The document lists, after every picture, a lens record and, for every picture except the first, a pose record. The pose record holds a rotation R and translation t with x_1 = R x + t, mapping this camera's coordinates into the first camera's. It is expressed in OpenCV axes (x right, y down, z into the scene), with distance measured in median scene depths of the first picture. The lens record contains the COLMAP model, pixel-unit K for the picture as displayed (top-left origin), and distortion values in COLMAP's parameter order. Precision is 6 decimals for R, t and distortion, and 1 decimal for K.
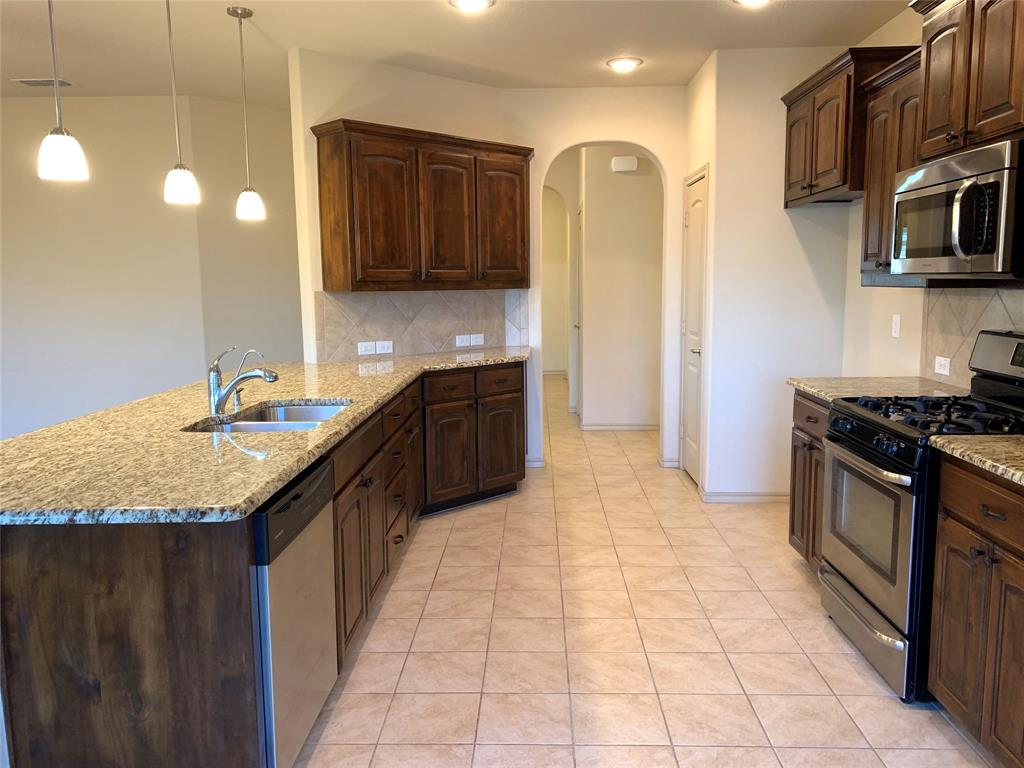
lens RADIAL K [[782.4, 0, 518.2], [0, 782.4, 381.2], [0, 0, 1]] dist [0.131932, -0.194289]
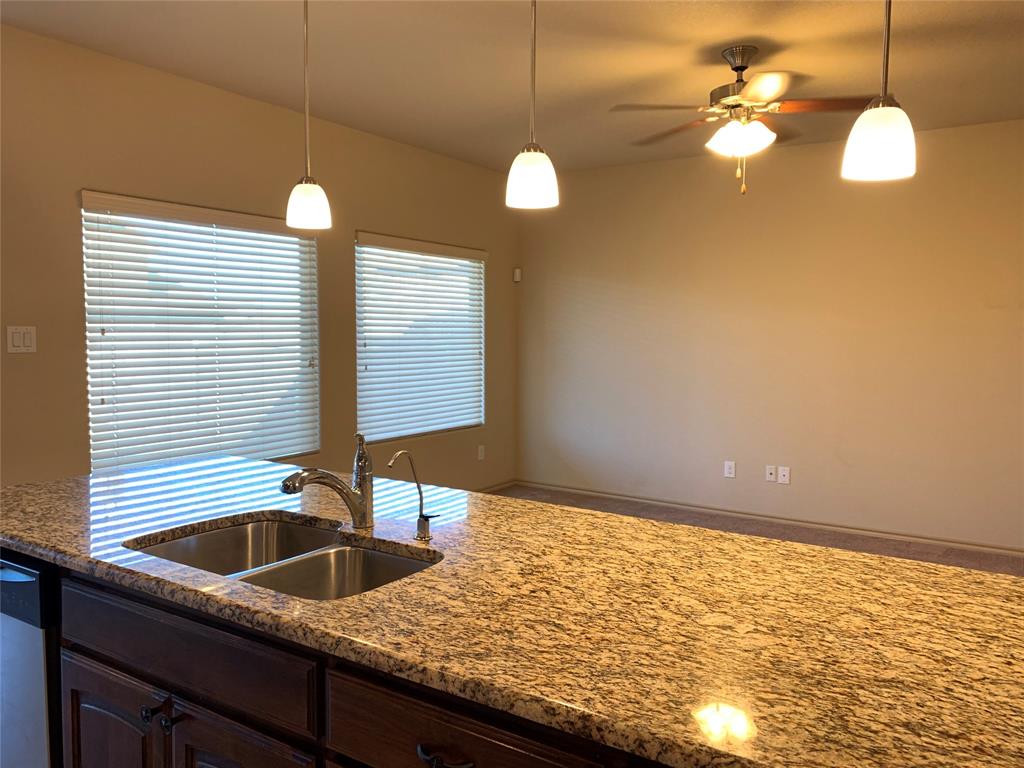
lens RADIAL K [[785.4, 0, 512.0], [0, 785.4, 384.0], [0, 0, 1]] dist [0.073278, -0.063101]
pose [[-0.536058, 0.066510, -0.841557, 0.074023], [-0.114624, 0.981924, 0.150618, -0.124842], [0.836363, 0.177203, -0.518745, 0.918676]]
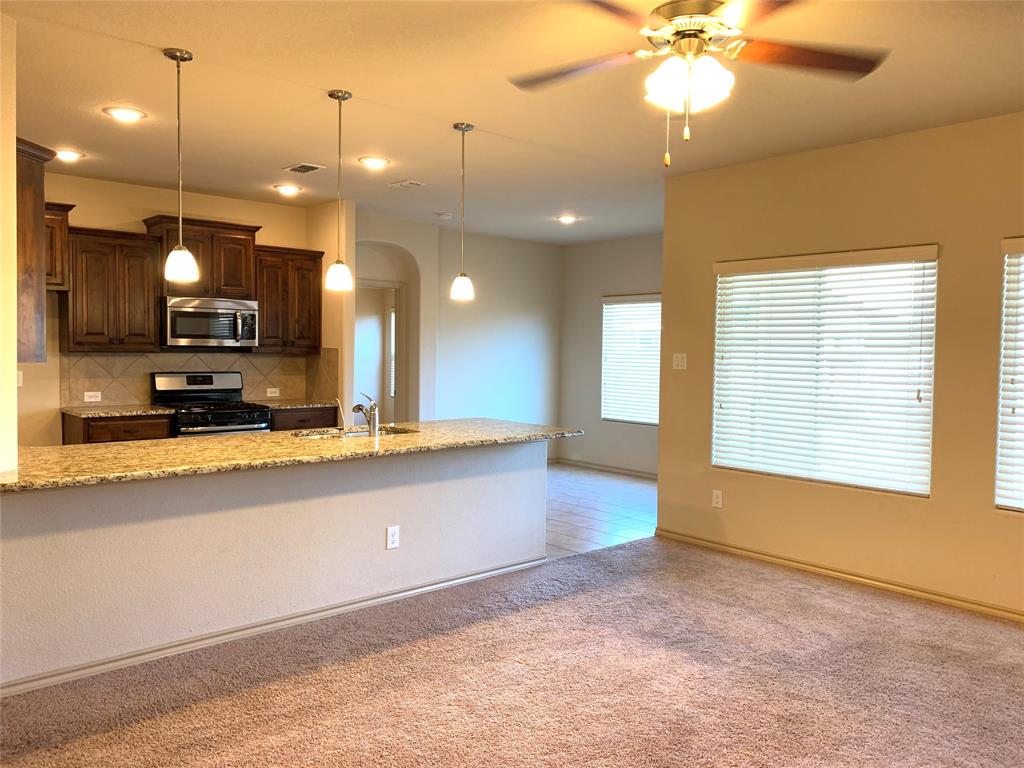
lens RADIAL K [[781.5, 0, 512.0], [0, 781.5, 384.0], [0, 0, 1]] dist [0.051230, -0.002128]
pose [[-0.678963, -0.035183, 0.733329, -1.063390], [0.089299, 0.987477, 0.130056, -0.147886], [-0.728721, 0.153789, -0.667319, 1.147193]]
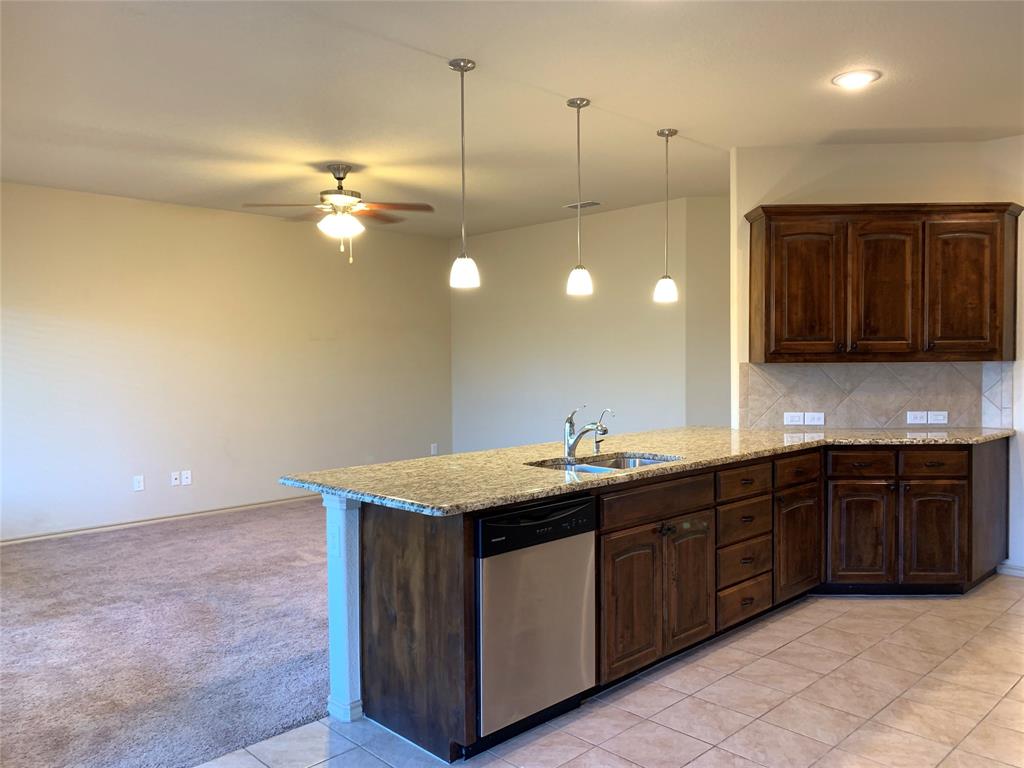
lens RADIAL K [[784.4, 0, 512.0], [0, 784.4, 384.0], [0, 0, 1]] dist [0.007522, 0.007382]
pose [[0.712556, 0.027870, -0.701061, 0.274531], [-0.090203, 0.994557, -0.052144, -0.000565], [0.695792, 0.100393, 0.711192, 0.021171]]
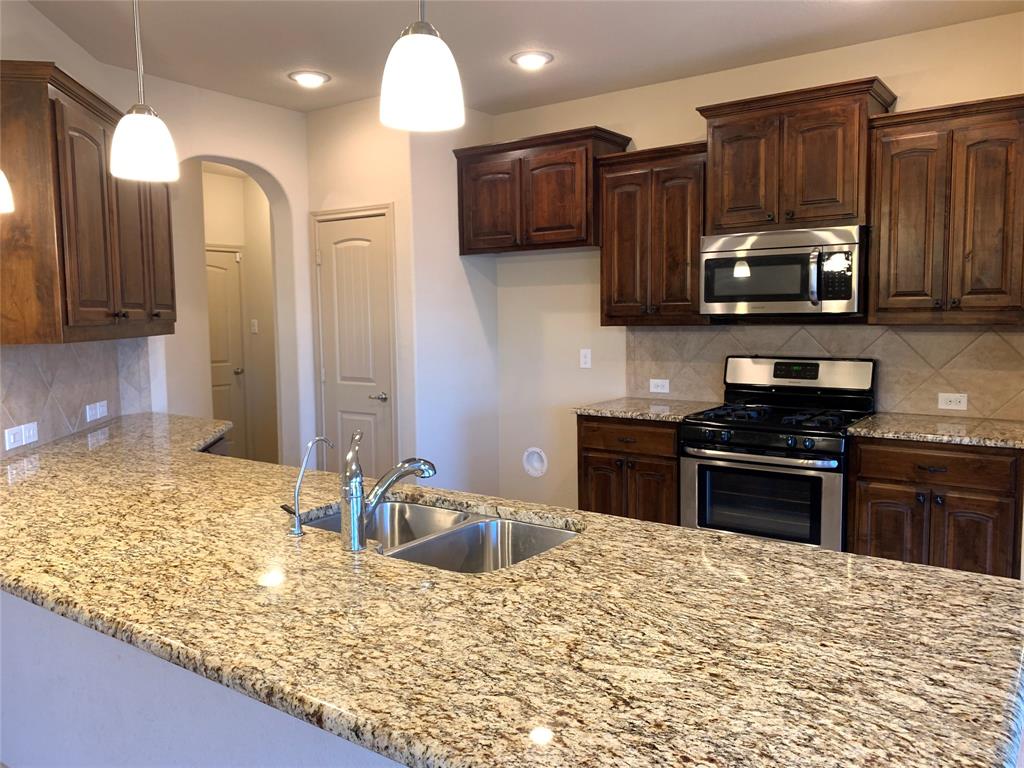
lens RADIAL K [[787.9, 0, 518.4], [0, 787.9, 382.8], [0, 0, 1]] dist [0.001243, -0.001278]
pose [[0.562346, -0.070274, 0.823911, -0.499928], [0.115560, 0.993283, 0.005847, -0.044873], [-0.818787, 0.091924, 0.566690, 0.357256]]
